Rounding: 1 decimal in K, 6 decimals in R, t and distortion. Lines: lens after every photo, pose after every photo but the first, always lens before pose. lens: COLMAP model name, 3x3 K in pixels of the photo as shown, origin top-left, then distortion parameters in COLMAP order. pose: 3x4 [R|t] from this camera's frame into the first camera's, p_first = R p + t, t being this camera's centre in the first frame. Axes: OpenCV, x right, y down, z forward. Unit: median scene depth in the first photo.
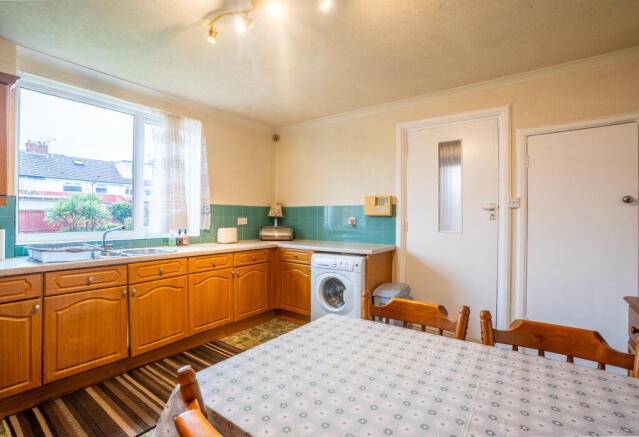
lens RADIAL K [[302.7, 0, 319.5], [0, 302.7, 218.5], [0, 0, 1]] dist [-0.014927, 0.000670]
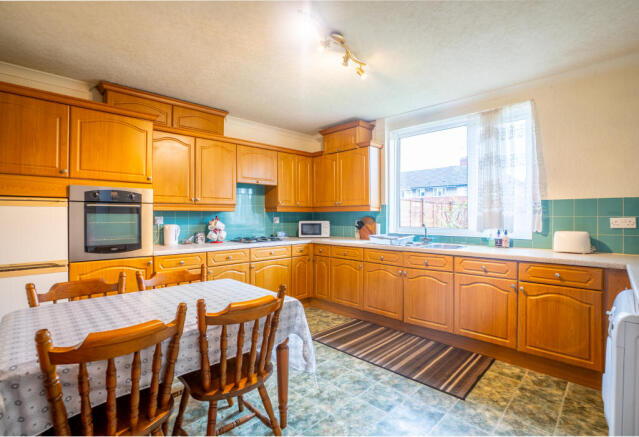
lens RADIAL K [[302.7, 0, 319.5], [0, 302.7, 218.5], [0, 0, 1]] dist [-0.014927, 0.000670]
pose [[-0.131020, 0.005114, -0.991367, 0.543238], [-0.001479, 0.999985, 0.005354, -0.002677], [0.991379, 0.002168, -0.131011, 0.582739]]
